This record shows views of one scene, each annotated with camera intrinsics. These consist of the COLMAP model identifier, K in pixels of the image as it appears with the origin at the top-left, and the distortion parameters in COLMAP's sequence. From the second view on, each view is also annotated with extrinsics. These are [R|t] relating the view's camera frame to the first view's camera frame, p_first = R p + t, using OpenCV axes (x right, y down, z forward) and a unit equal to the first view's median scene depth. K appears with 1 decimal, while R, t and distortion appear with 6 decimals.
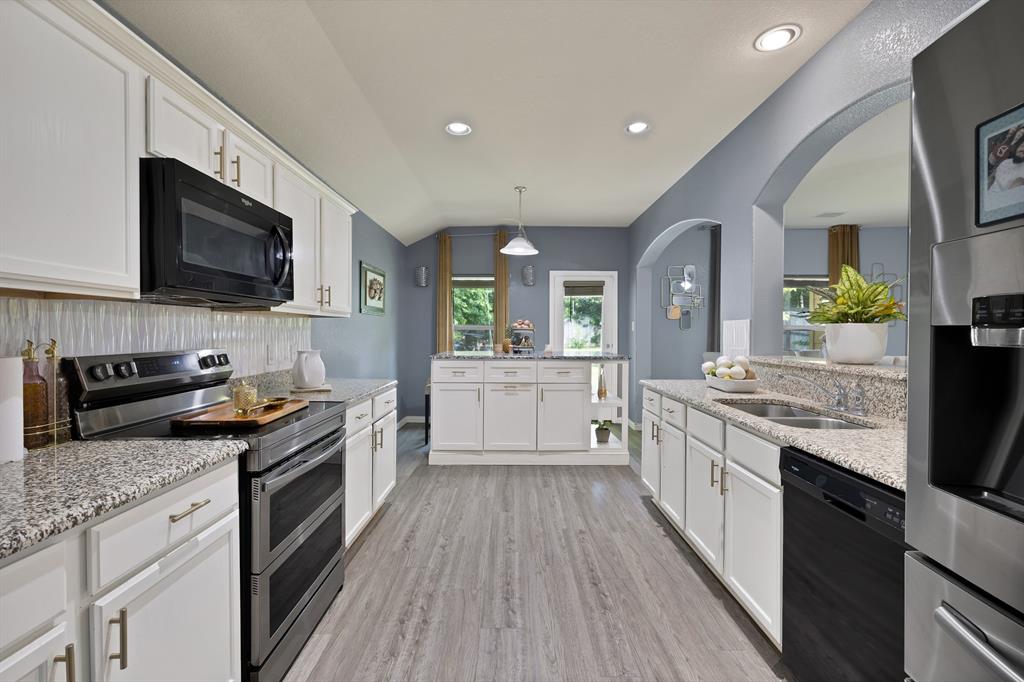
lens RADIAL K [[439.5, 0, 517.6], [0, 439.5, 341.9], [0, 0, 1]] dist [-0.003476, 0.001680]
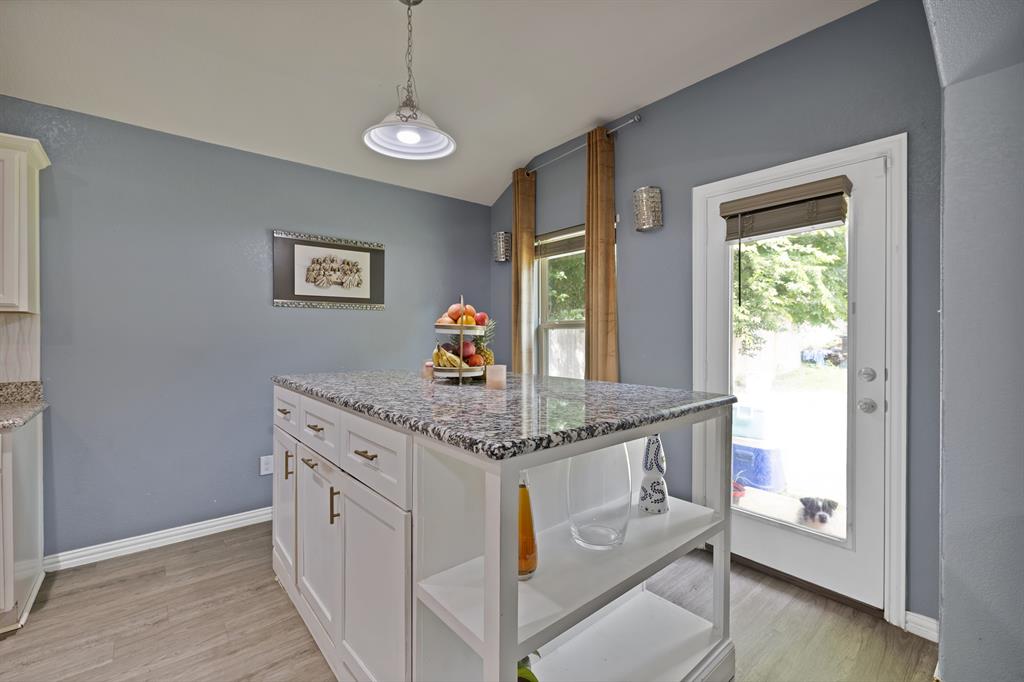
lens RADIAL K [[439.5, 0, 513.6], [0, 439.5, 335.5], [0, 0, 1]] dist [-0.003476, 0.001680]
pose [[0.631603, 0.003890, -0.775282, 0.692835], [-0.013870, 0.999884, -0.006282, -0.032592], [0.775168, 0.014720, 0.631584, 1.409845]]
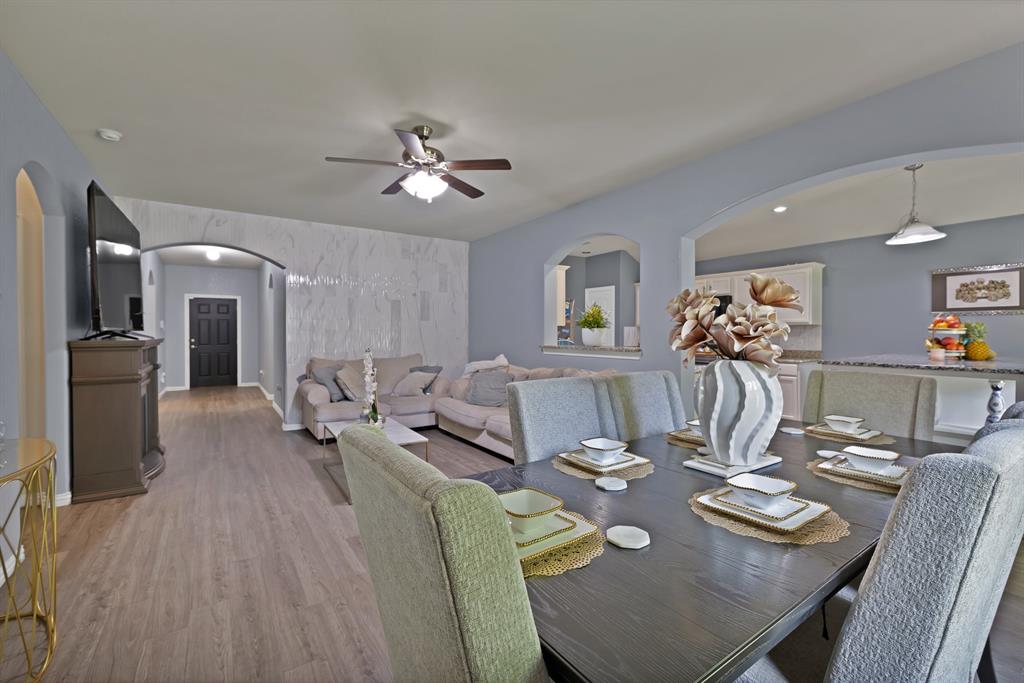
lens RADIAL K [[439.5, 0, 511.2], [0, 439.5, 336.0], [0, 0, 1]] dist [-0.003476, 0.001680]
pose [[-0.833382, 0.004611, -0.552677, 2.008610], [-0.010352, 0.999660, 0.023950, -0.047865], [0.552600, 0.025681, -0.833051, 2.240347]]
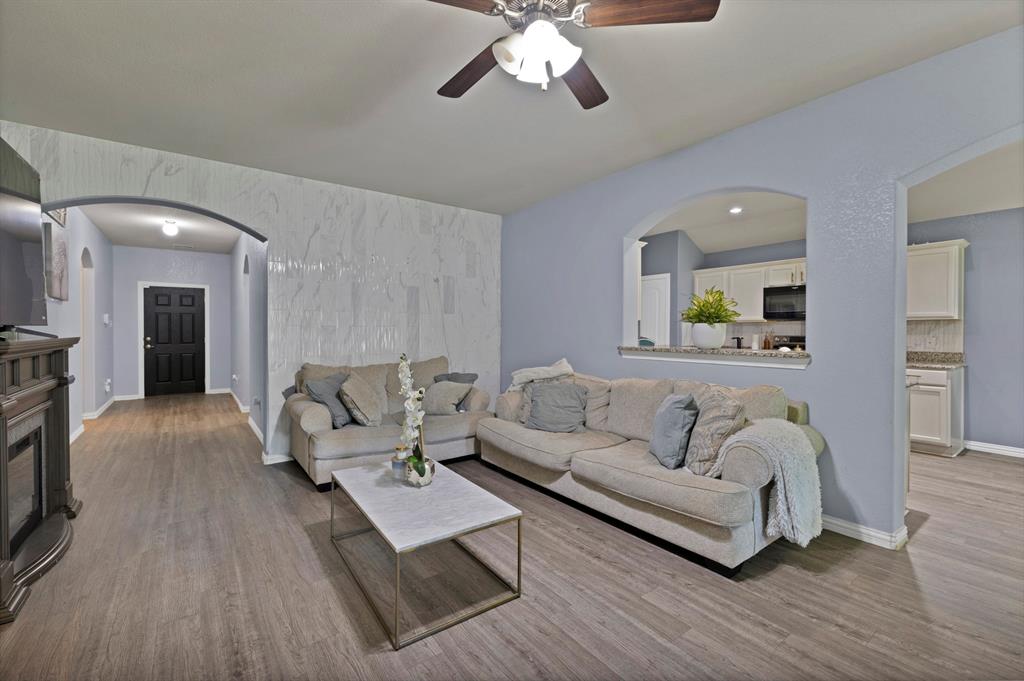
lens RADIAL K [[439.5, 0, 511.0], [0, 439.5, 332.6], [0, 0, 1]] dist [-0.003476, 0.001680]
pose [[-0.809547, 0.003607, -0.587043, 1.952998], [-0.011949, 0.999673, 0.022620, -0.034172], [0.586933, 0.025326, -0.809239, 1.595056]]
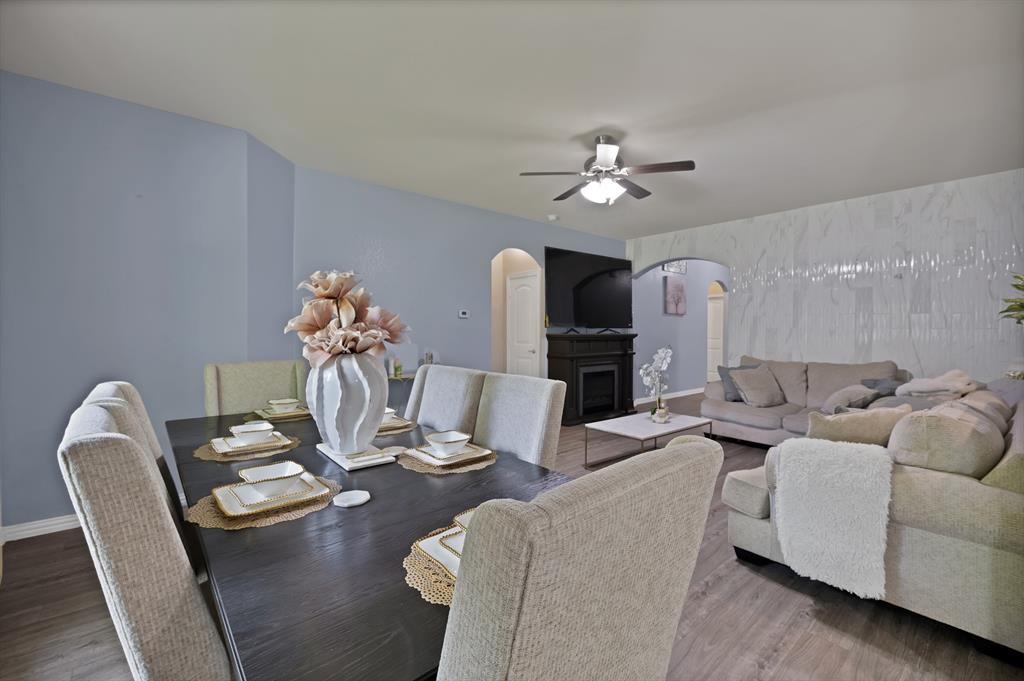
lens RADIAL K [[439.5, 0, 515.0], [0, 439.5, 340.1], [0, 0, 1]] dist [-0.003476, 0.001680]
pose [[-0.631786, -0.022411, 0.774819, 0.665963], [0.007281, 0.999366, 0.034842, -0.037872], [-0.775109, 0.027654, -0.631222, 2.118990]]
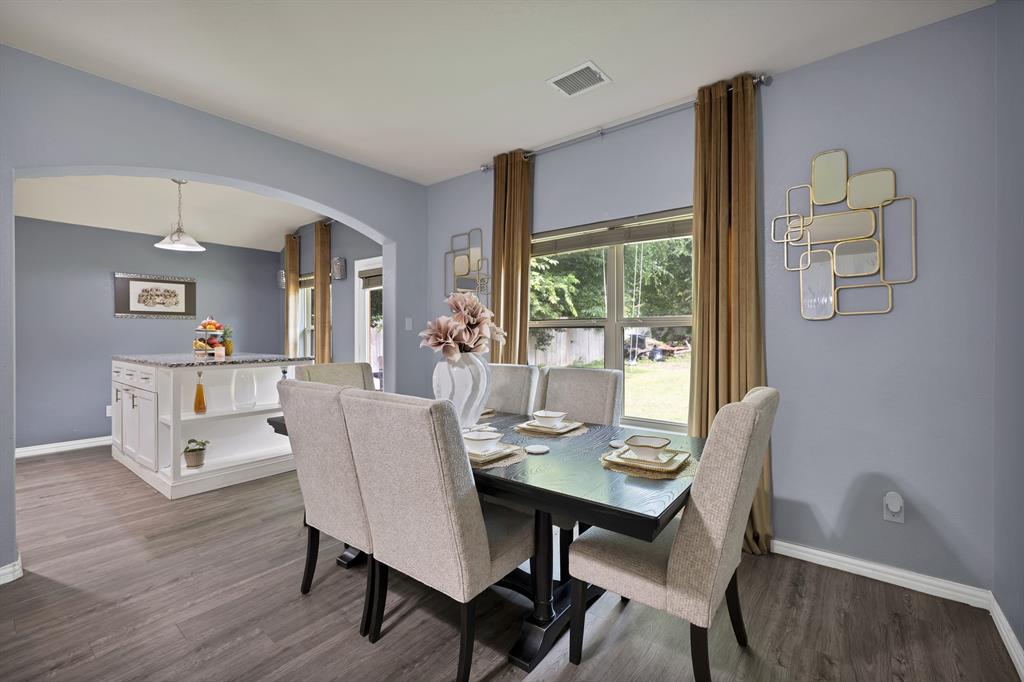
lens RADIAL K [[439.5, 0, 514.7], [0, 439.5, 334.7], [0, 0, 1]] dist [-0.003476, 0.001680]
pose [[0.775952, 0.001252, -0.630791, 2.022349], [-0.009064, 0.999917, -0.009165, -0.029772], [0.630727, 0.012829, 0.775899, 1.254893]]
